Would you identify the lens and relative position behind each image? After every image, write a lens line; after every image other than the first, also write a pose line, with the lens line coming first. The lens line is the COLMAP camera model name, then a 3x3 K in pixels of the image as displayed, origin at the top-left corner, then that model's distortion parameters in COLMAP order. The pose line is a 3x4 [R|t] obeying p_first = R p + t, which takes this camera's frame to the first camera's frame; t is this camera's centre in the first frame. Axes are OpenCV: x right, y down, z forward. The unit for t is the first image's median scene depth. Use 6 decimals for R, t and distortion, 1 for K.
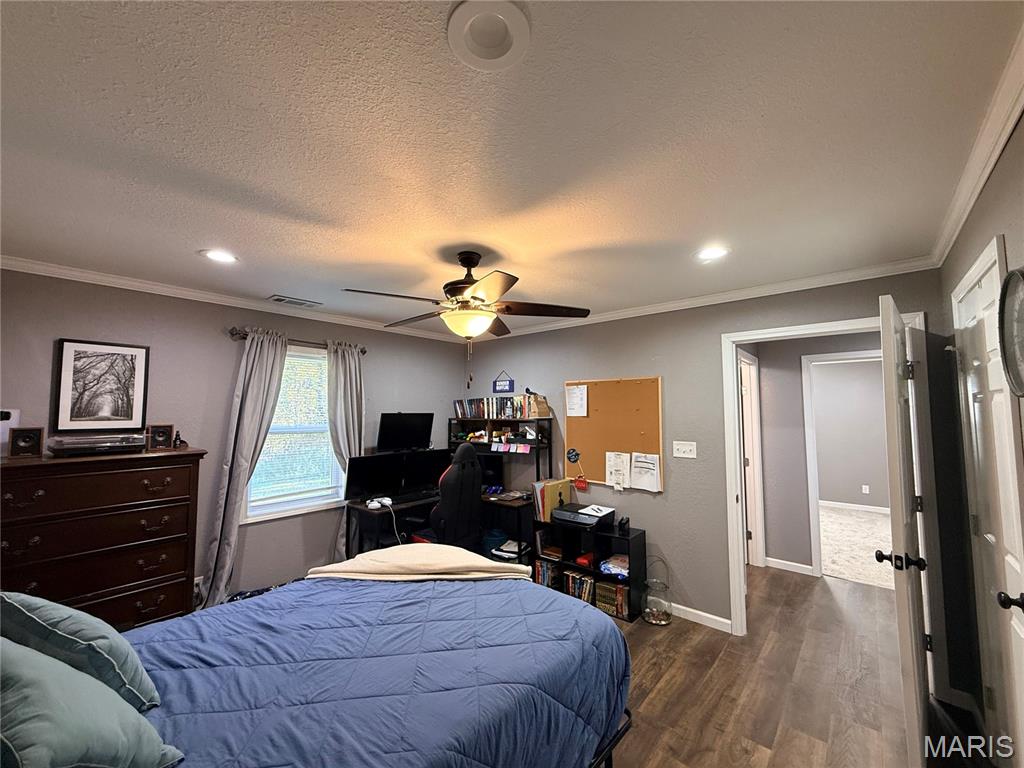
lens RADIAL K [[406.7, 0, 509.5], [0, 406.7, 384.1], [0, 0, 1]] dist [0.000144, 0.000166]
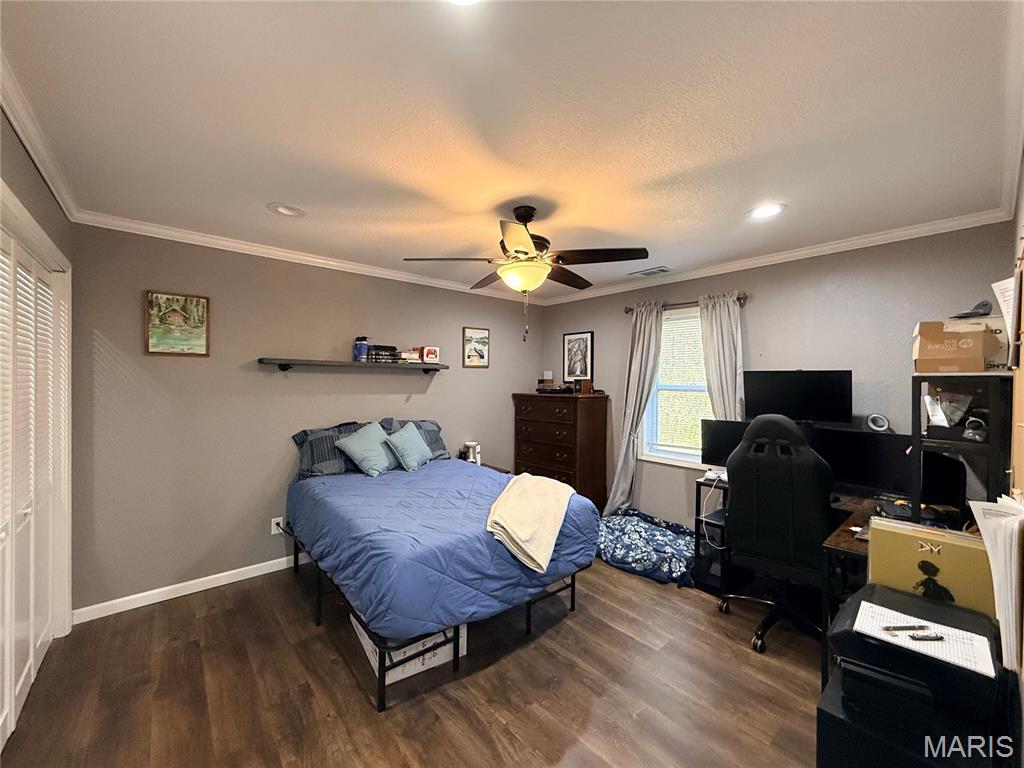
lens RADIAL K [[406.7, 0, 507.1], [0, 406.7, 381.2], [0, 0, 1]] dist [0.000144, 0.000166]
pose [[-0.134839, 0.004239, -0.990858, 0.767151], [0.060502, 0.998160, -0.003963, 0.093036], [0.989019, -0.060484, -0.134848, 0.898213]]
